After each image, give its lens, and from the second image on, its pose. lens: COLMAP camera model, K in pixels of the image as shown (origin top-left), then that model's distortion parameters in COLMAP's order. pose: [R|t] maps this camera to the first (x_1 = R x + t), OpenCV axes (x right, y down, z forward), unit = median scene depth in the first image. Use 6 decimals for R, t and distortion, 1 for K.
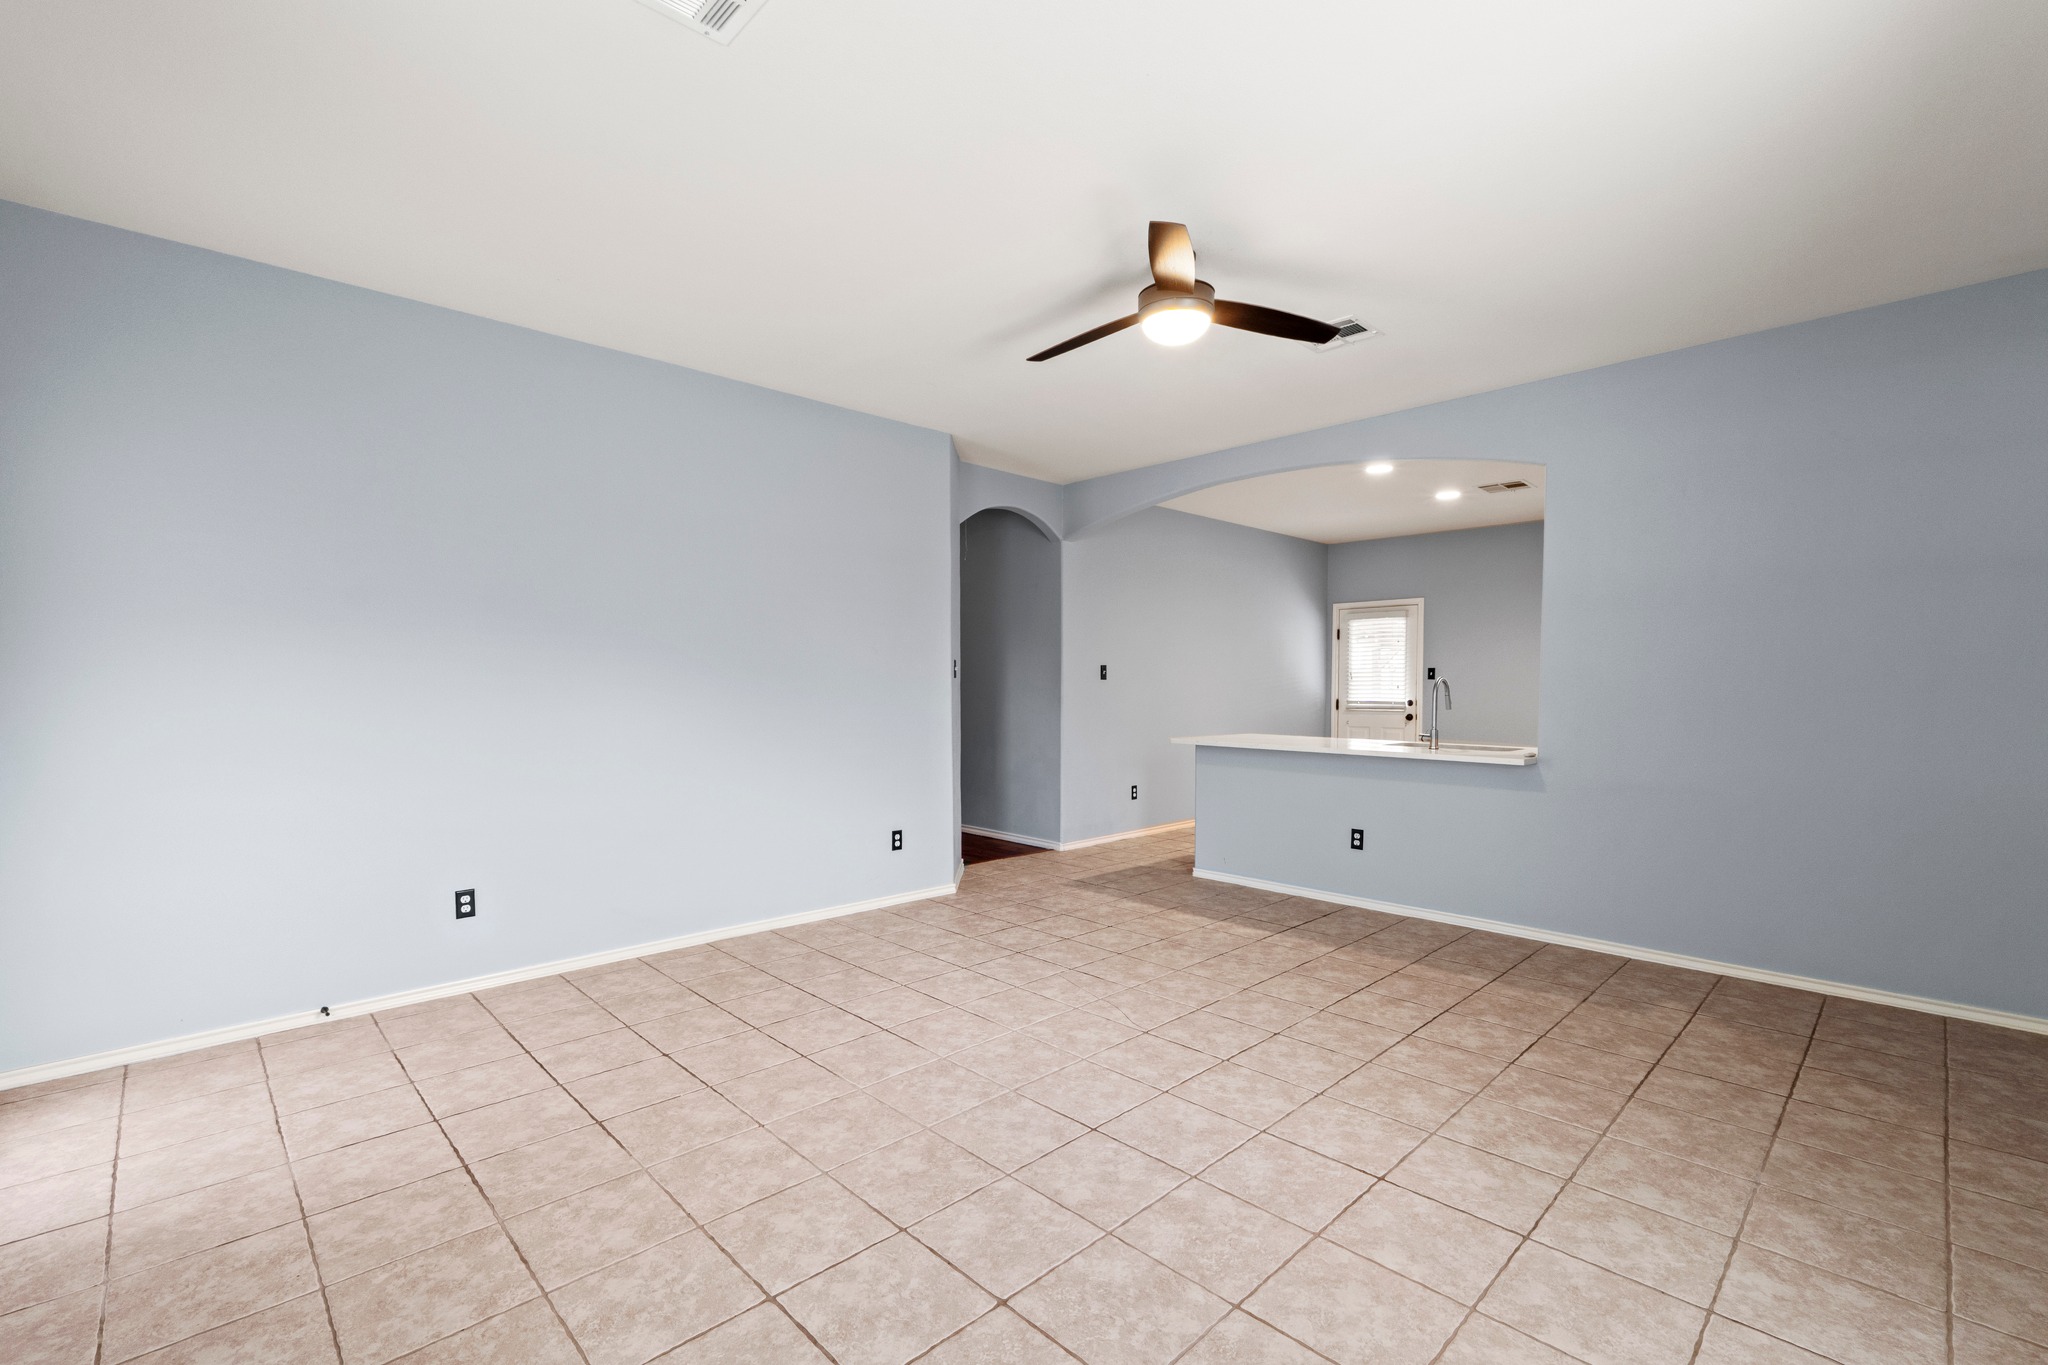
lens RADIAL K [[877.4, 0, 1022.9], [0, 877.4, 688.2], [0, 0, 1]] dist [-0.003942, -0.000077]
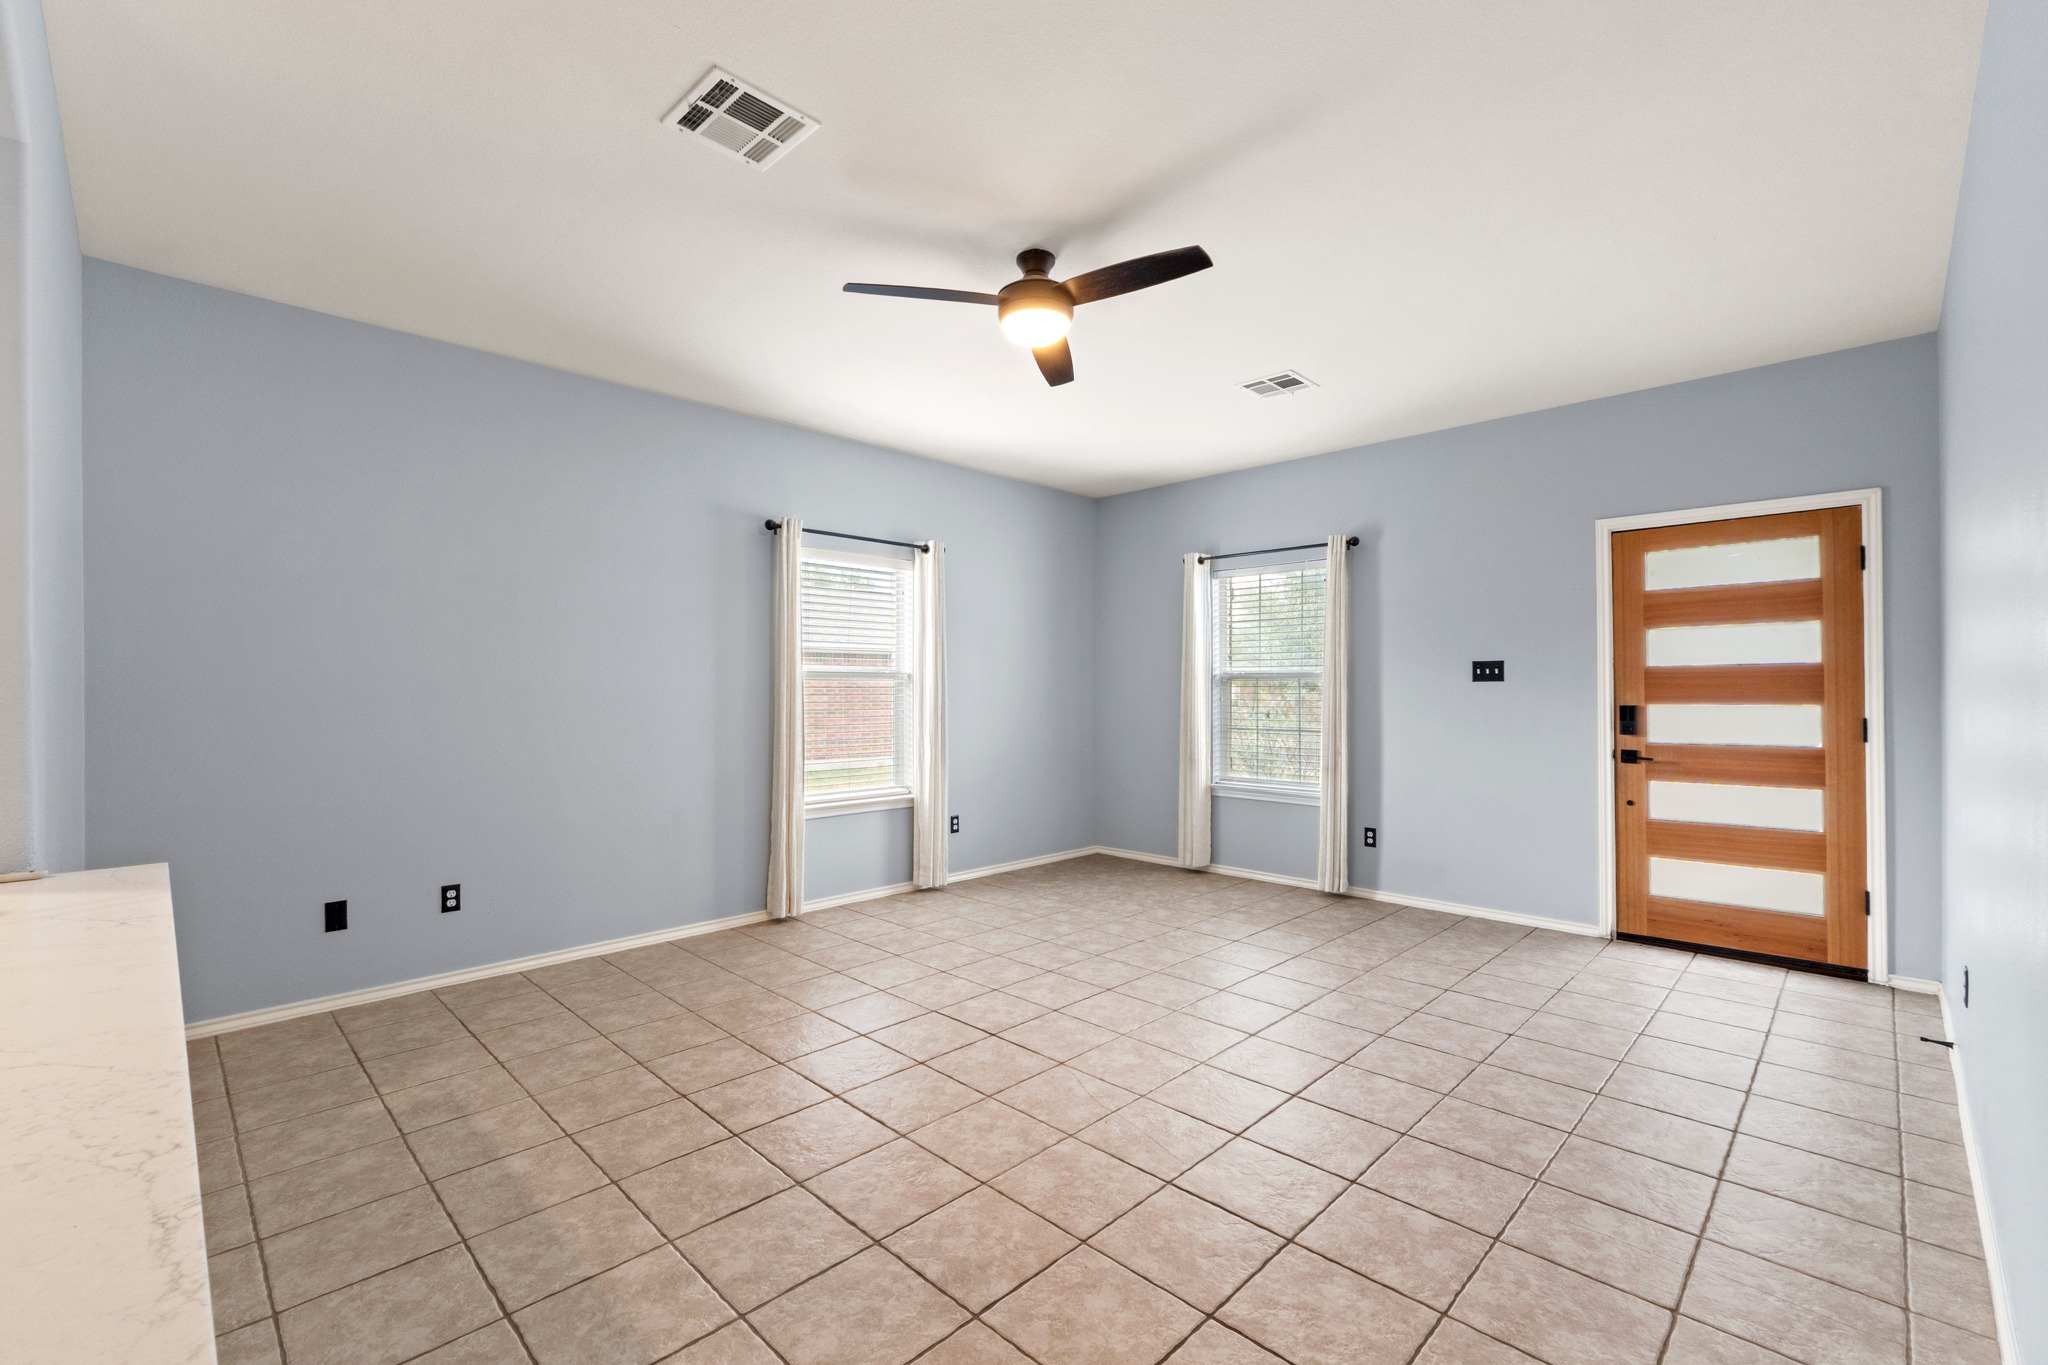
lens RADIAL K [[877.4, 0, 1023.0], [0, 877.4, 679.5], [0, 0, 1]] dist [-0.003942, -0.000077]
pose [[-0.999768, -0.001374, -0.021512, 0.222013], [-0.001268, 0.999987, -0.004940, -0.012600], [0.021519, -0.004912, -0.999756, 2.131237]]
